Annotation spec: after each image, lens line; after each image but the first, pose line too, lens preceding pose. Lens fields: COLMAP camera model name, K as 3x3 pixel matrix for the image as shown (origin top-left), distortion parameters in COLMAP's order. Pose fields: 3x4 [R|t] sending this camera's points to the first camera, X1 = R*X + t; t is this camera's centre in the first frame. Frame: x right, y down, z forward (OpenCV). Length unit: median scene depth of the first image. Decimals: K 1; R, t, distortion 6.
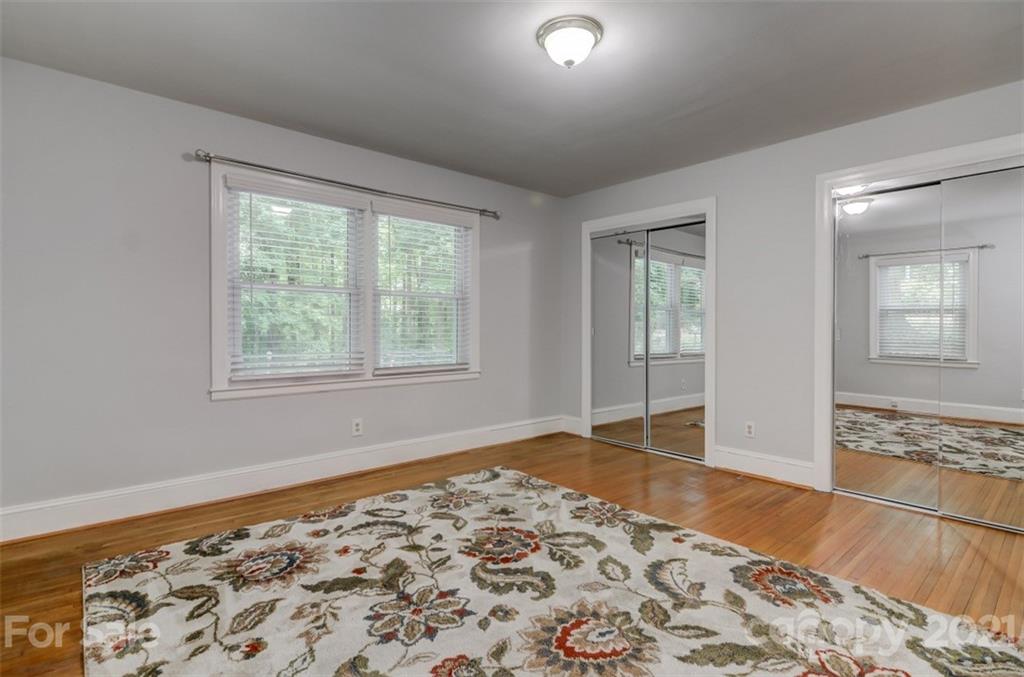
lens RADIAL K [[501.7, 0, 513.7], [0, 501.7, 337.4], [0, 0, 1]] dist [-0.000123, -0.001990]
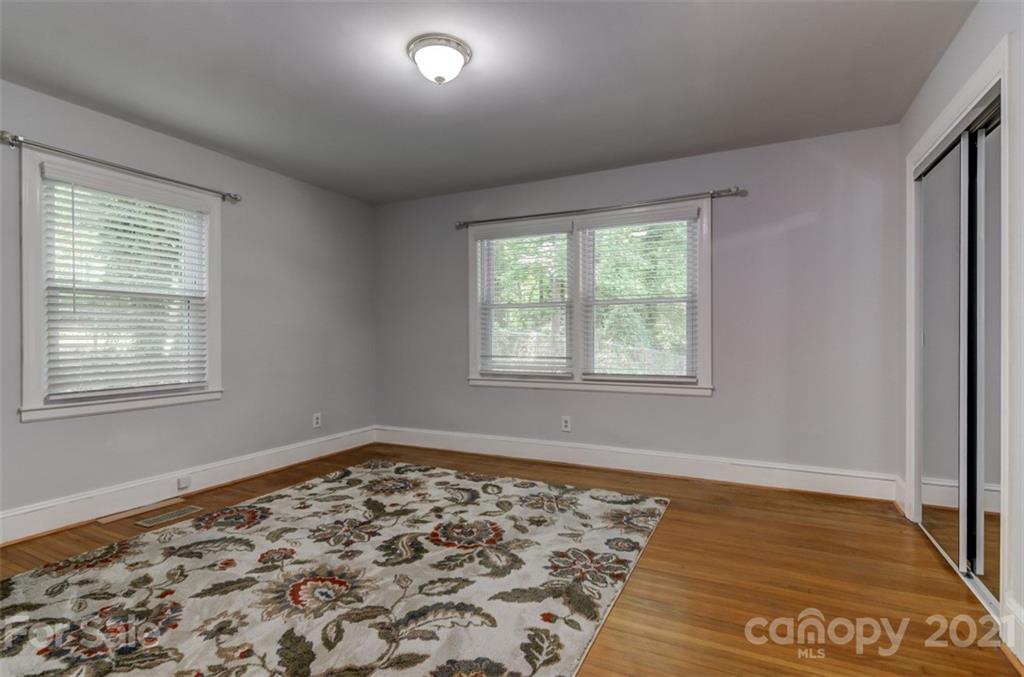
lens RADIAL K [[501.7, 0, 513.7], [0, 501.7, 337.4], [0, 0, 1]] dist [-0.000123, -0.001990]
pose [[0.385804, -0.001118, -0.922580, 1.011228], [-0.016910, 0.999823, -0.008283, -0.005856], [0.922426, 0.018797, 0.385717, 0.664588]]
